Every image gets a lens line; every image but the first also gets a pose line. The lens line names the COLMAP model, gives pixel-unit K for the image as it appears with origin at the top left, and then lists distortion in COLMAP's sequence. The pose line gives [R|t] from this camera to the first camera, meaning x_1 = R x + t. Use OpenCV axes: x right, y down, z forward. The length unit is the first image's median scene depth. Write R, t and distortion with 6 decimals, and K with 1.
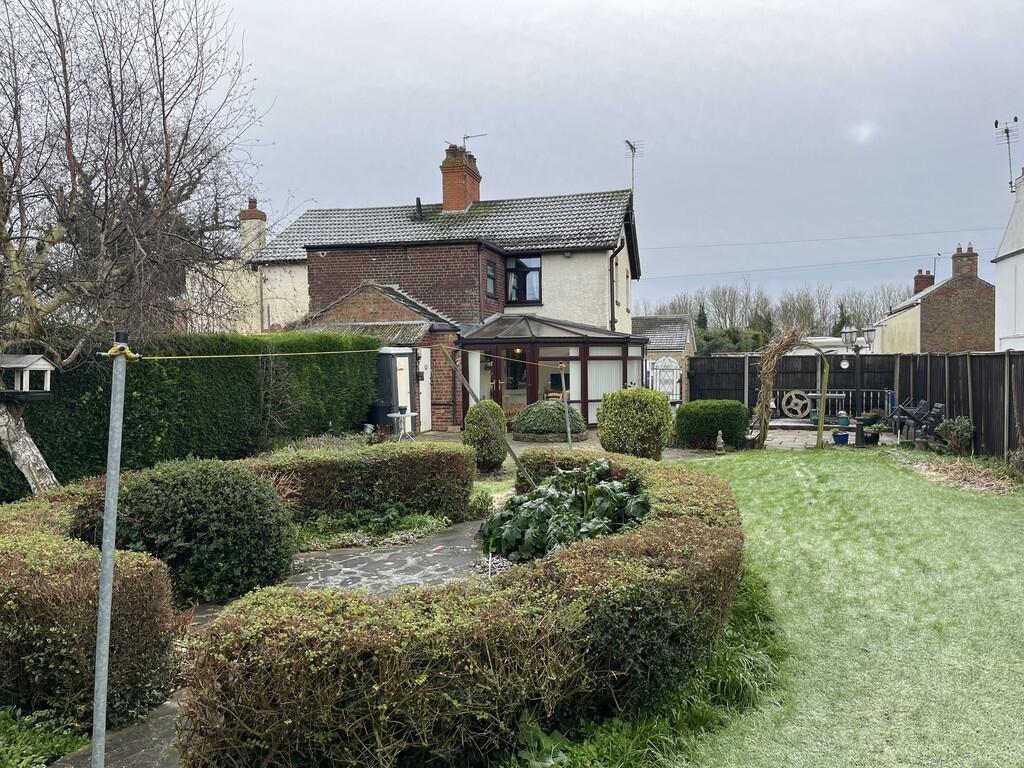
lens RADIAL K [[777.6, 0, 512.9], [0, 777.6, 383.6], [0, 0, 1]] dist [-0.004704, -0.003689]
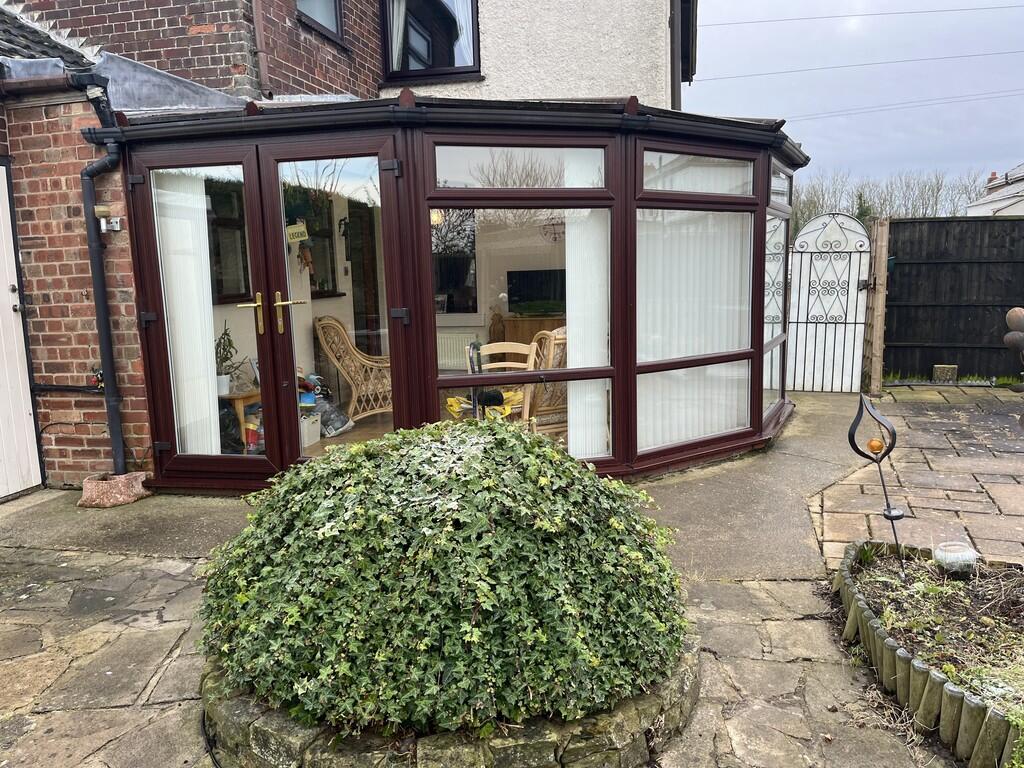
lens RADIAL K [[777.6, 0, 511.8], [0, 777.6, 385.2], [0, 0, 1]] dist [-0.004704, -0.003689]
pose [[0.999636, -0.016048, 0.021668, 0.049365], [0.013268, 0.992334, 0.122871, -0.004362], [-0.023473, -0.122538, 0.992186, 0.739865]]
